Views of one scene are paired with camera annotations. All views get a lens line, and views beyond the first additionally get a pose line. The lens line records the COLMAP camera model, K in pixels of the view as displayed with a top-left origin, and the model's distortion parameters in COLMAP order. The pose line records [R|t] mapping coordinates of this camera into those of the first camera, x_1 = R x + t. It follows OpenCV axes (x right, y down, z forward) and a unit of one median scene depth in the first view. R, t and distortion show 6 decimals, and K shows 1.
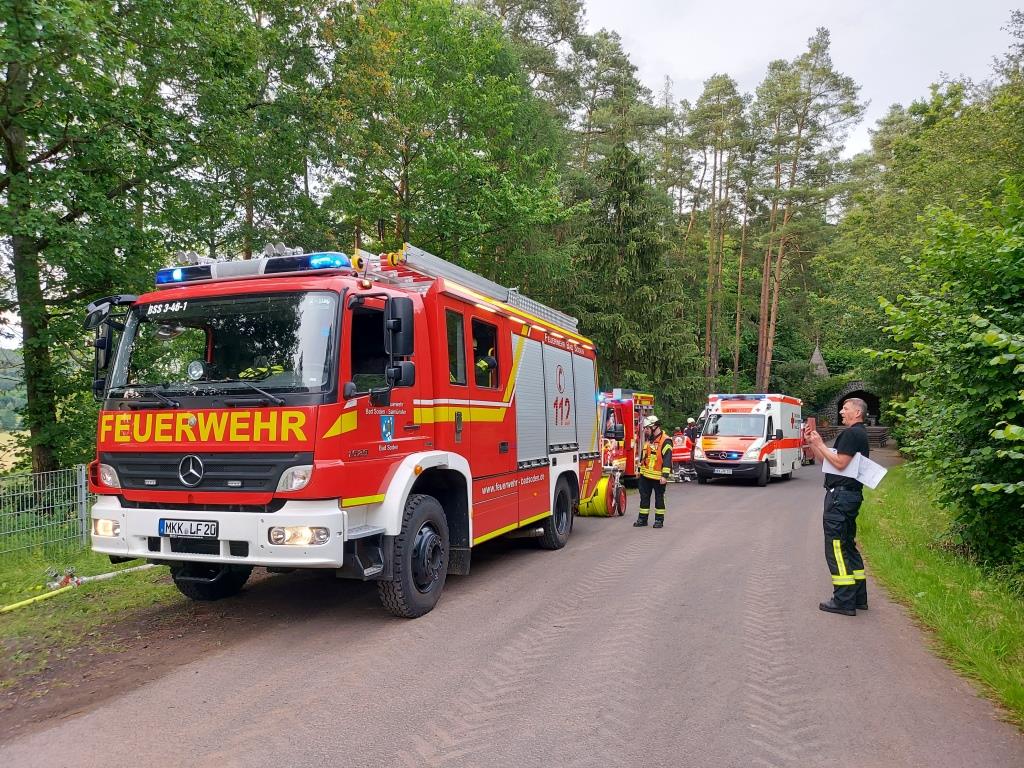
lens RADIAL K [[767.4, 0, 510.7], [0, 767.4, 369.6], [0, 0, 1]] dist [0.044790, -0.044378]
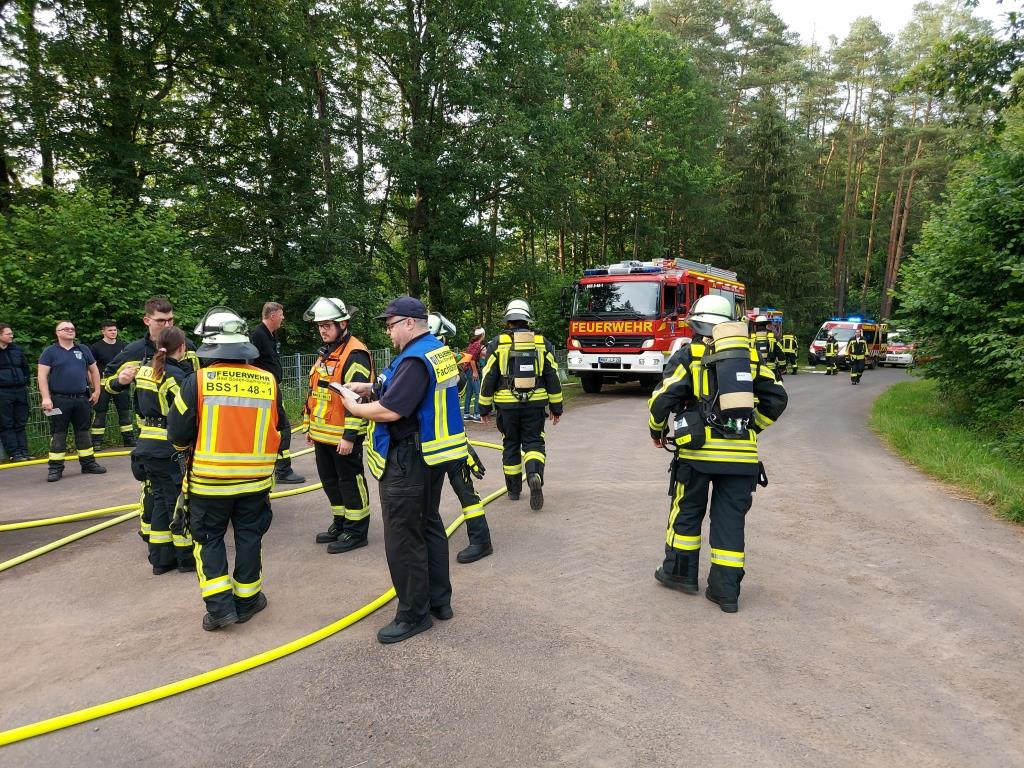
lens RADIAL K [[745.3, 0, 515.9], [0, 745.3, 386.2], [0, 0, 1]] dist [0.052891, -0.038834]
pose [[0.985812, 0.021848, -0.166424, -0.068240], [0.001623, 0.990205, 0.139608, -0.025200], [0.167844, -0.137898, 0.976121, -0.466952]]
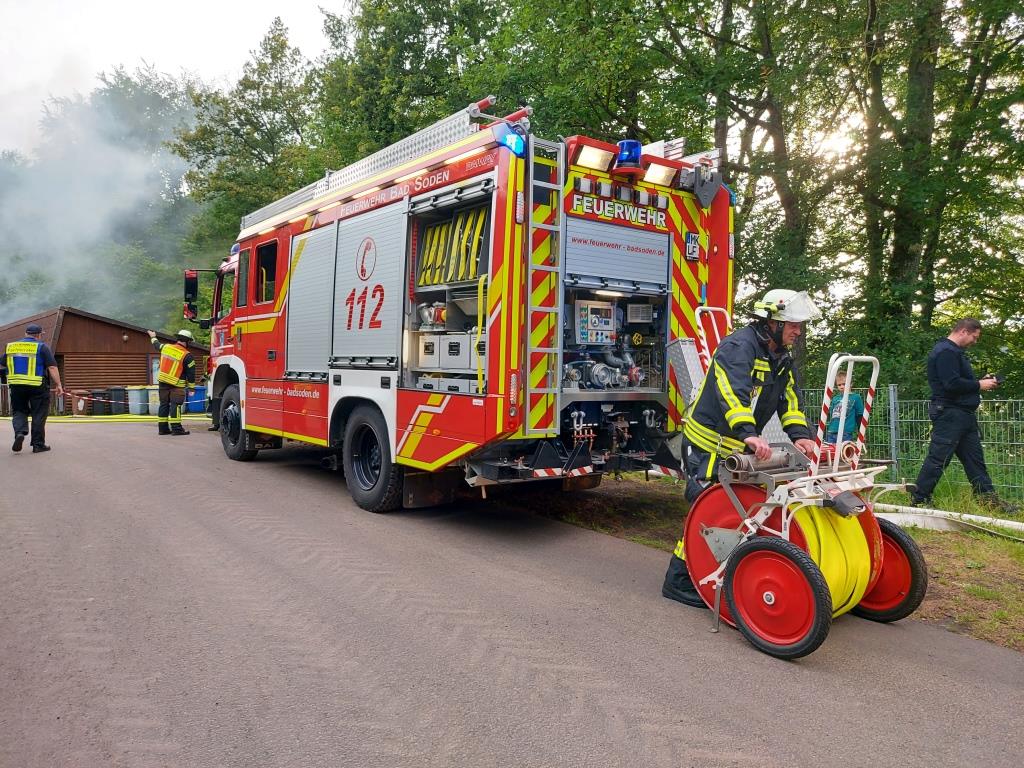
lens RADIAL K [[767.4, 0, 510.7], [0, 767.4, 369.6], [0, 0, 1]] dist [0.044790, -0.044378]
pose [[-0.542873, 0.005996, -0.839793, 0.274326], [0.053232, 0.998209, -0.027285, 0.065176], [0.838126, -0.059516, -0.542220, 0.720454]]
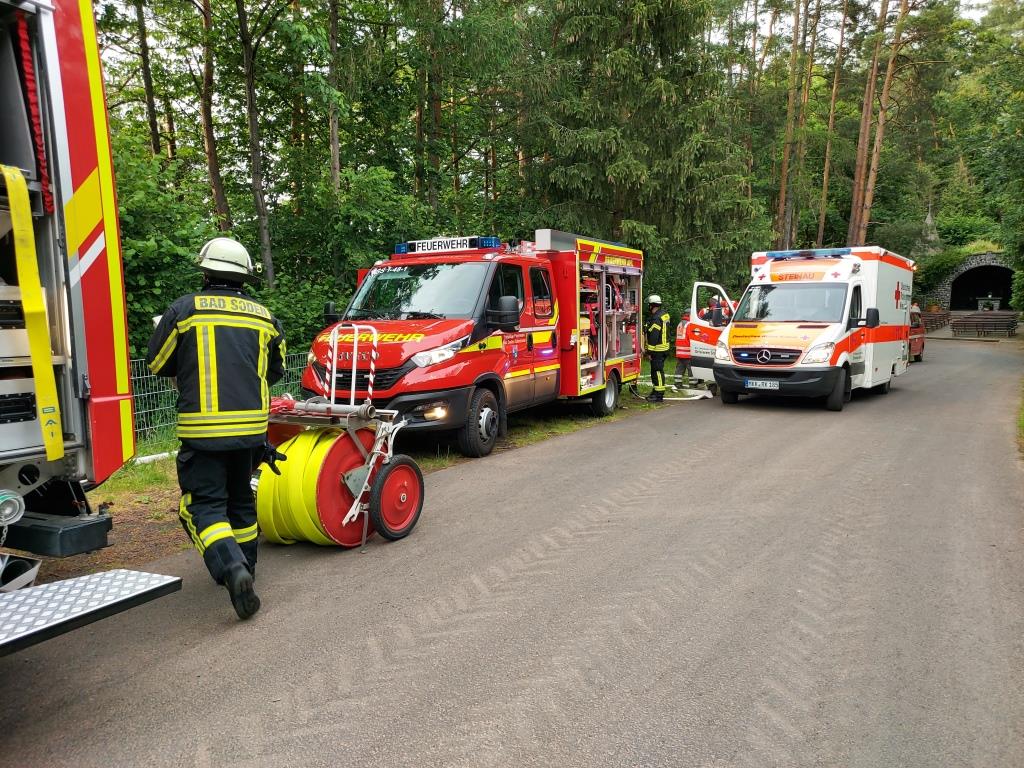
lens RADIAL K [[745.3, 0, 515.9], [0, 745.3, 386.2], [0, 0, 1]] dist [0.052891, -0.038834]
pose [[0.994115, -0.000111, -0.108328, 0.157248], [0.017625, 0.986841, 0.160729, 0.042730], [0.106884, -0.161693, 0.981036, 0.448401]]
